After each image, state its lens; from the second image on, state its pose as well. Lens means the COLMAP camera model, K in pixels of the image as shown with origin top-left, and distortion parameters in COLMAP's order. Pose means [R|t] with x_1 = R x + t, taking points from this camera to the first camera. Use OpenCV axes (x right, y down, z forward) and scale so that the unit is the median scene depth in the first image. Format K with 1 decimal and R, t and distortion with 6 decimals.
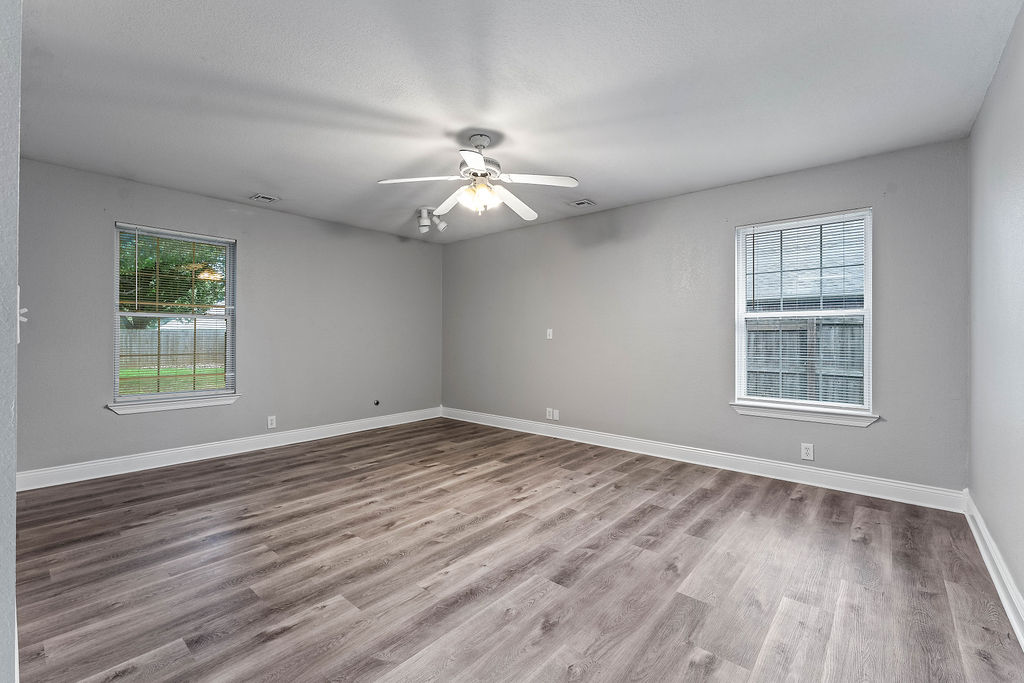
lens RADIAL K [[447.5, 0, 514.4], [0, 447.5, 339.0], [0, 0, 1]] dist [0.002694, 0.000222]
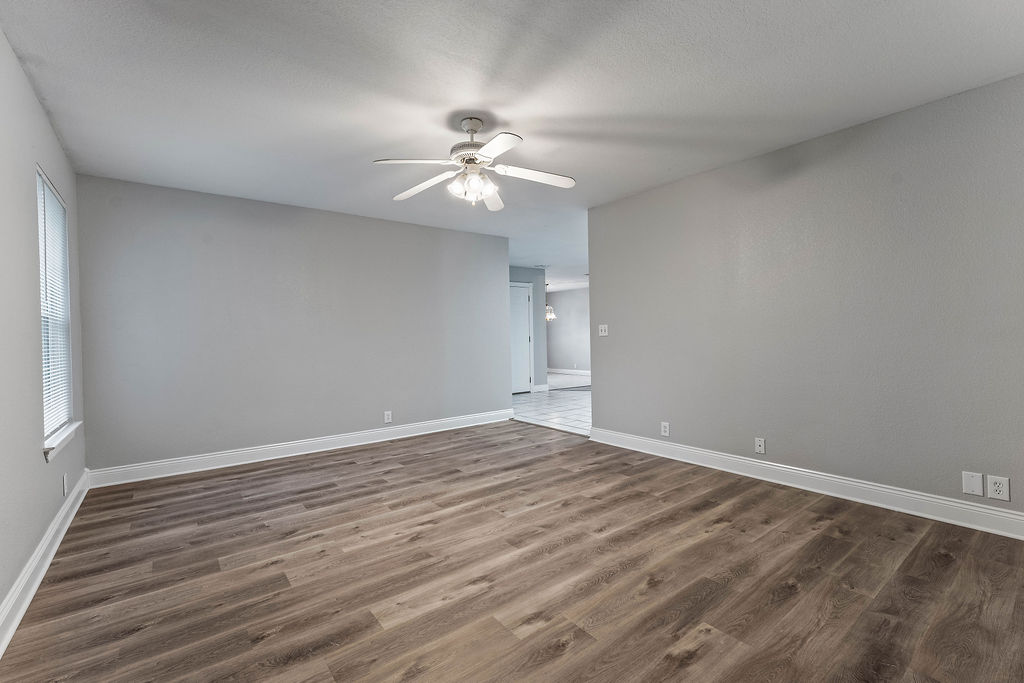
lens RADIAL K [[447.5, 0, 510.5], [0, 447.5, 340.4], [0, 0, 1]] dist [0.002694, 0.000222]
pose [[-0.978550, 0.013177, 0.205588, -0.338351], [0.015368, 0.999841, 0.009062, 0.000453], [-0.205436, 0.012027, -0.978597, 1.885617]]
